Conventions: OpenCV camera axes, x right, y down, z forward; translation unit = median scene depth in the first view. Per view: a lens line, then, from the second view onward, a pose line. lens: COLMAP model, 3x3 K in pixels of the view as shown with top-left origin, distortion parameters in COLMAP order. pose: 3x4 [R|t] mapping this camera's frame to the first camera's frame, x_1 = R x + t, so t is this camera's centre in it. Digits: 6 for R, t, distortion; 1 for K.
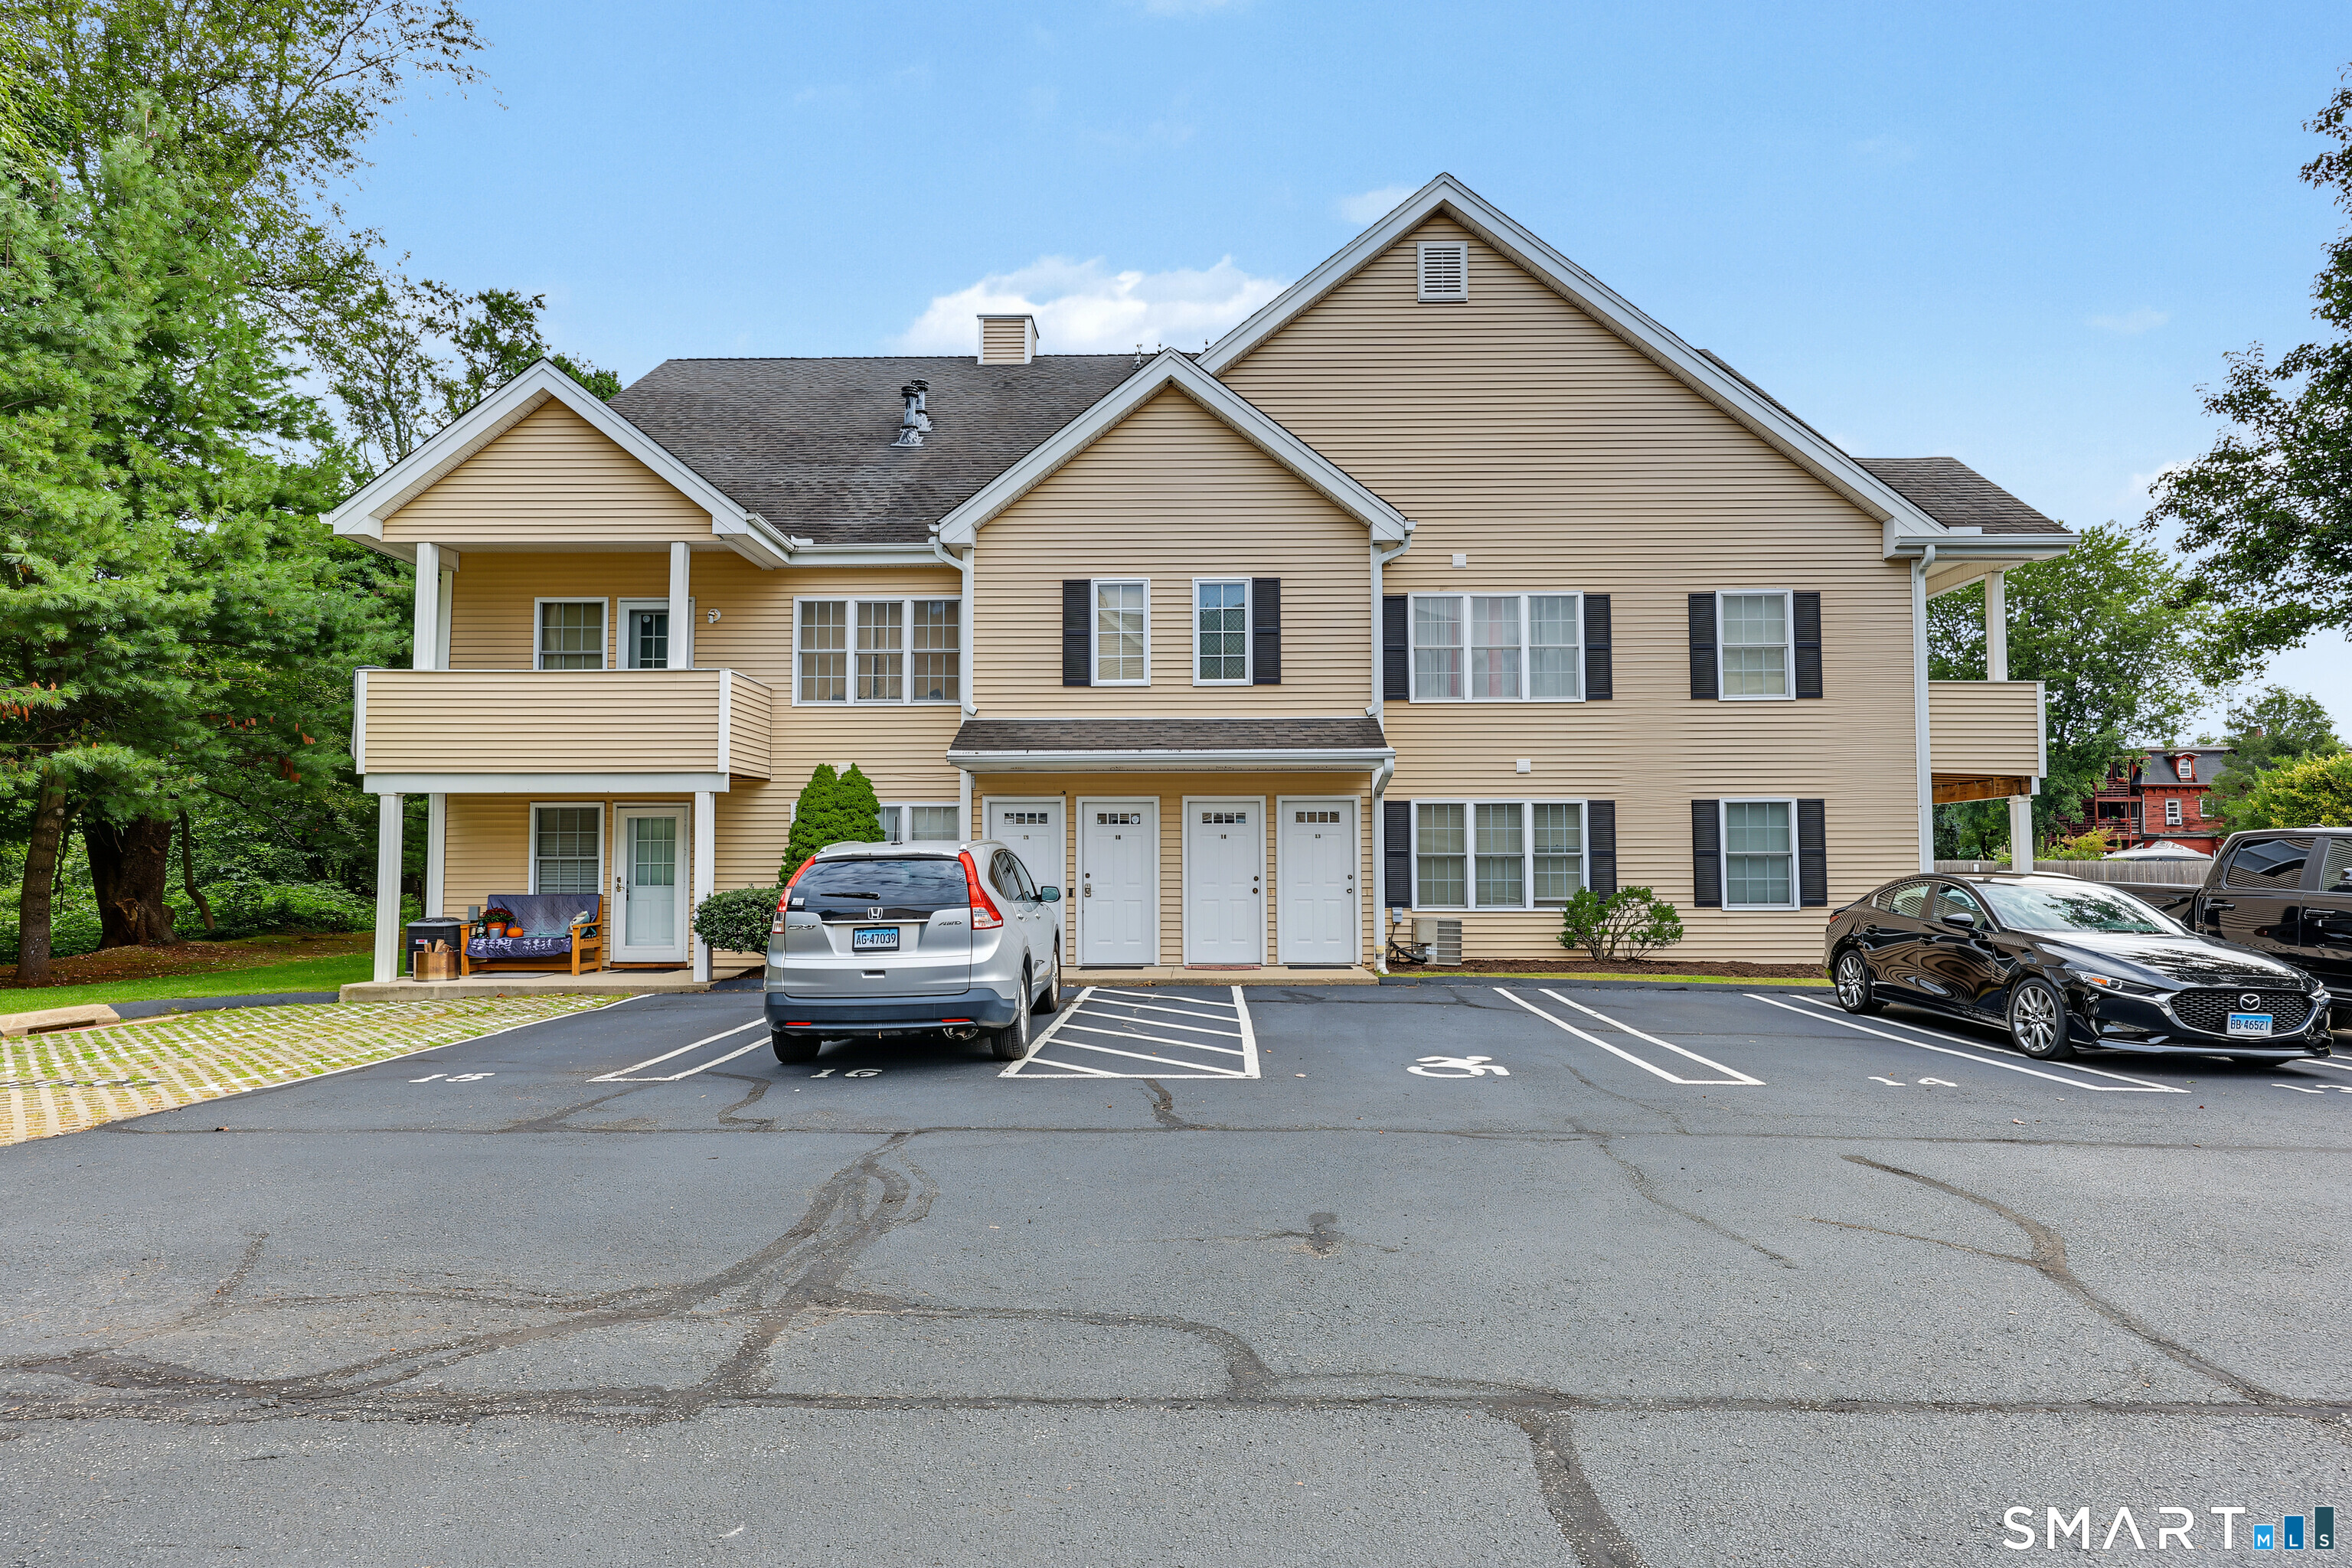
lens RADIAL K [[1216.6, 0, 1168.3], [0, 1216.6, 808.2], [0, 0, 1]] dist [0.004505, 0.001630]
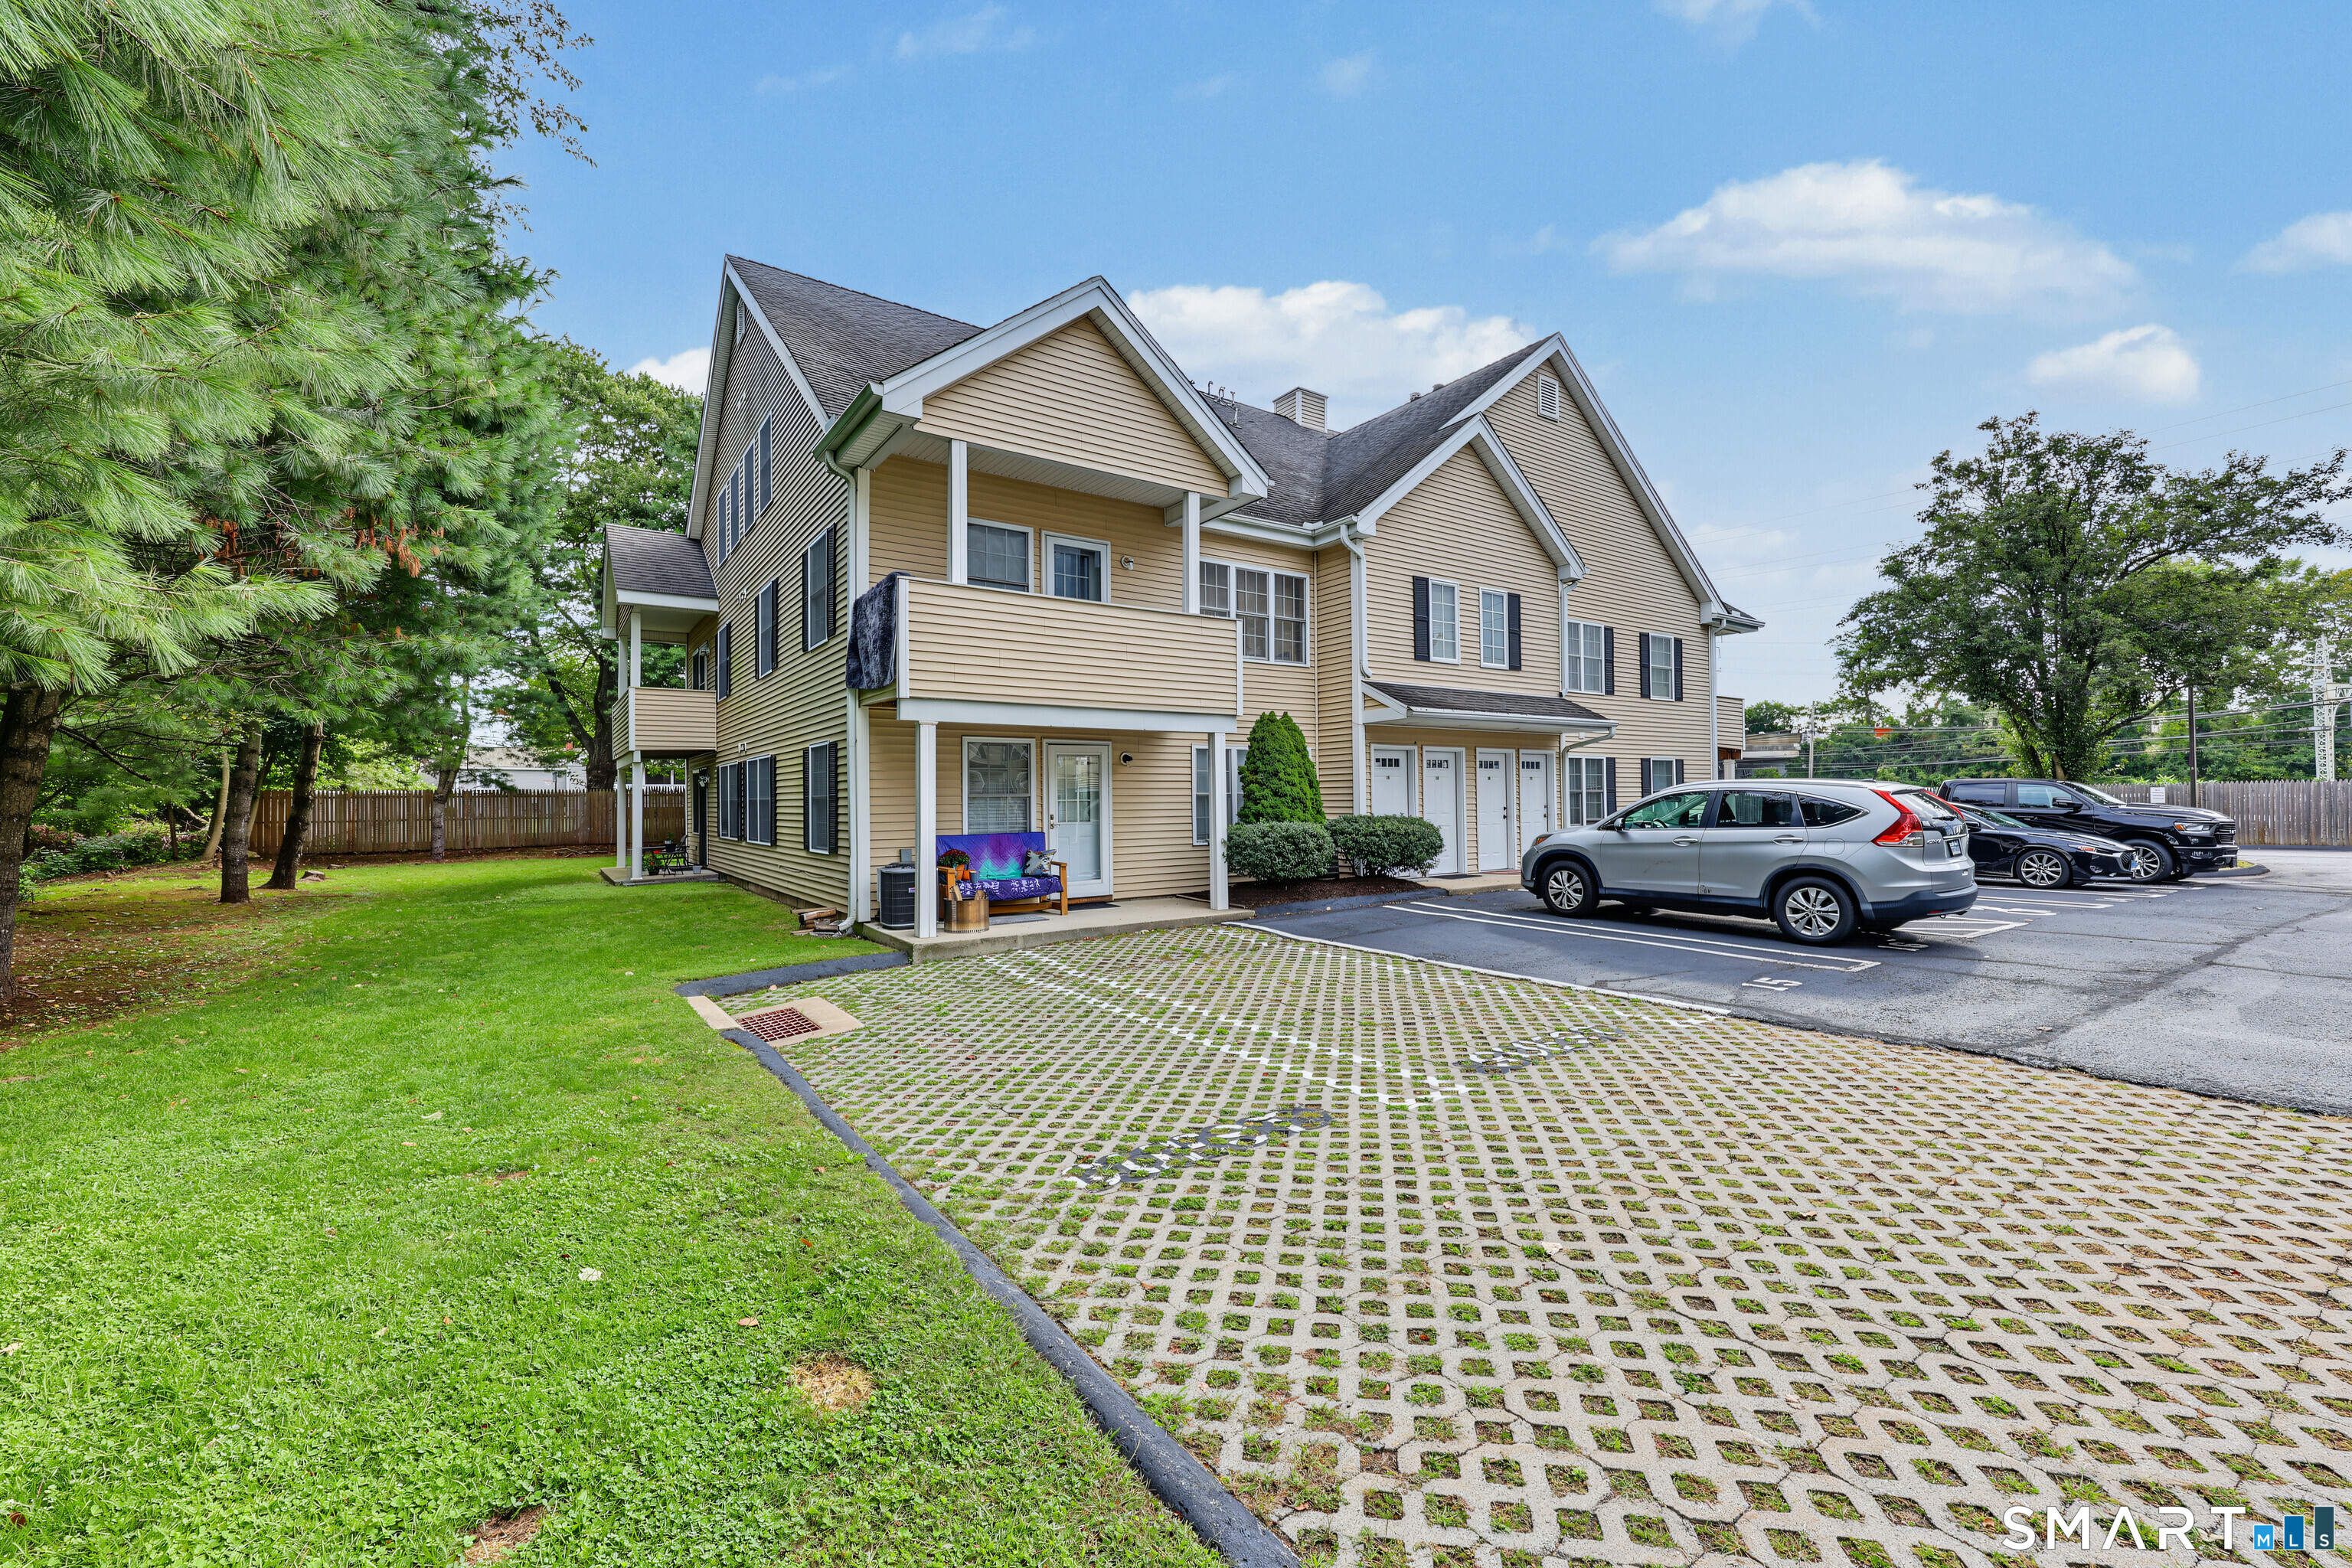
lens RADIAL K [[947.4, 0, 1183.7], [0, 947.4, 779.8], [0, 0, 1]] dist [0.000801, -0.000540]
pose [[0.812159, 0.006493, 0.583400, -0.847841], [-0.021054, 0.999613, 0.018184, 0.012586], [-0.583057, -0.027051, 0.811981, 0.325618]]
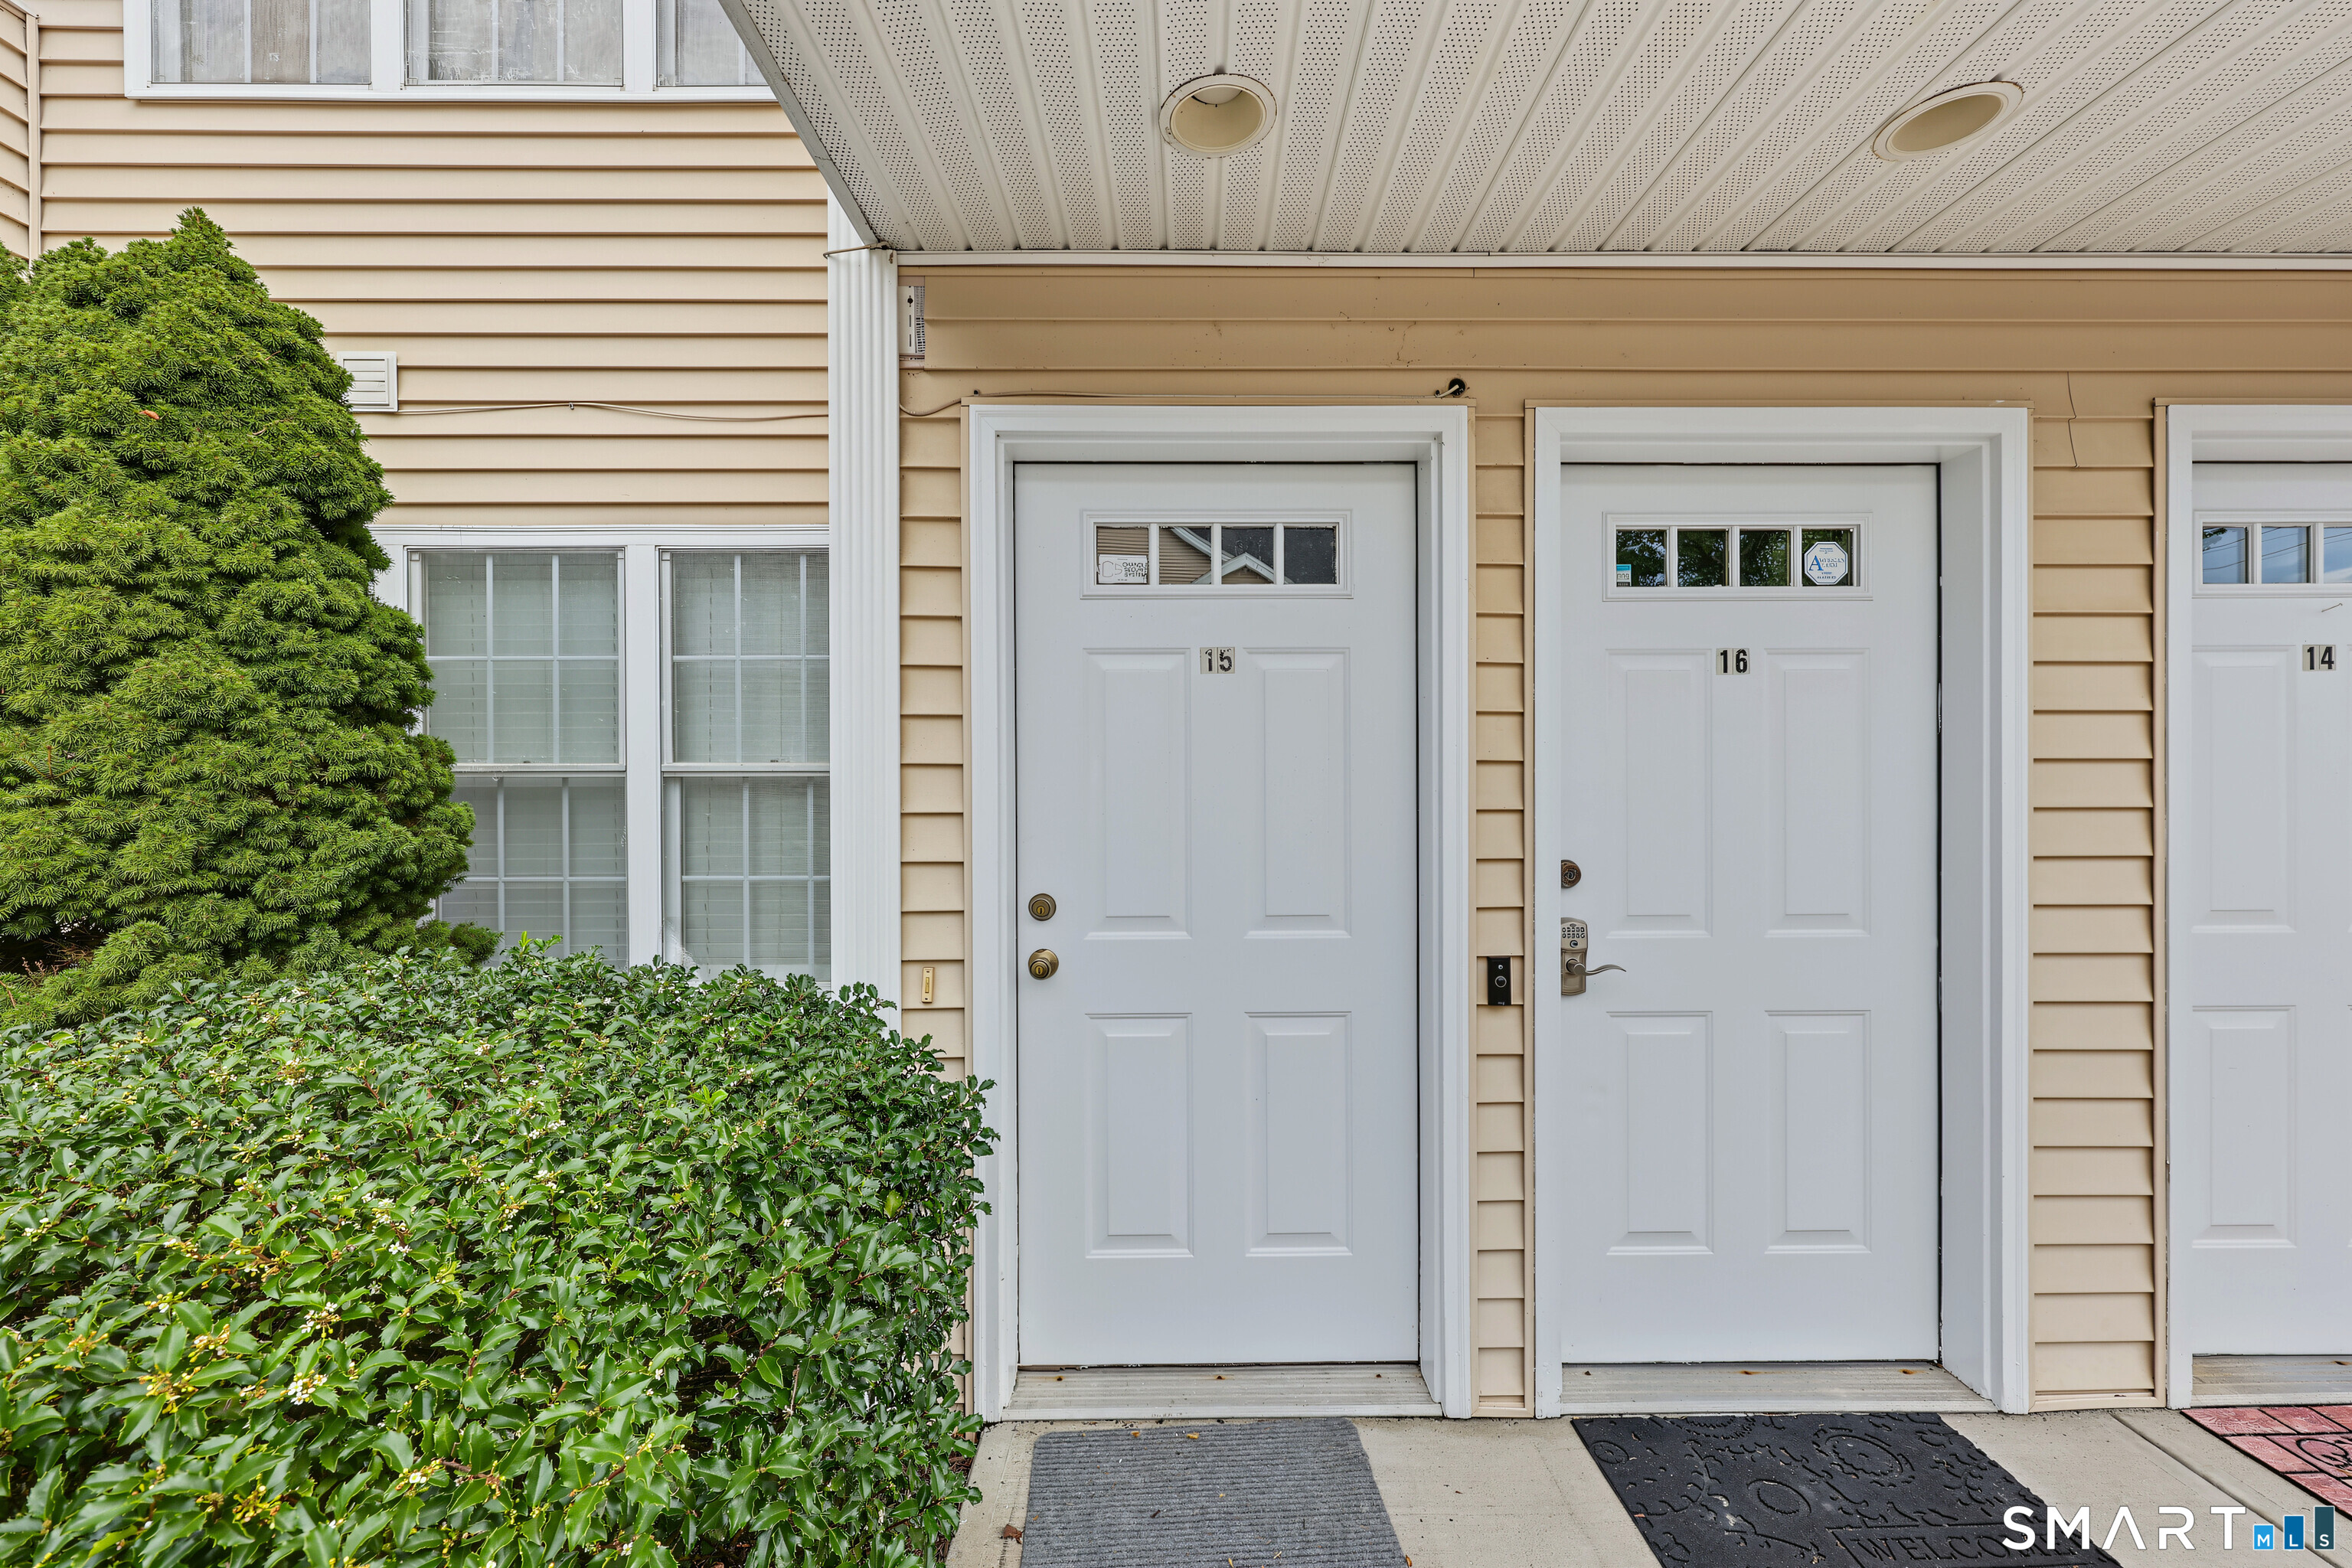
lens RADIAL K [[947.4, 0, 1181.3], [0, 947.4, 780.3], [0, 0, 1]] dist [0.000801, -0.000540]
pose [[0.999667, 0.000668, 0.025799, -0.124370], [-0.002291, 0.998014, 0.062957, 0.032408], [-0.025706, -0.062995, 0.997683, 0.850160]]
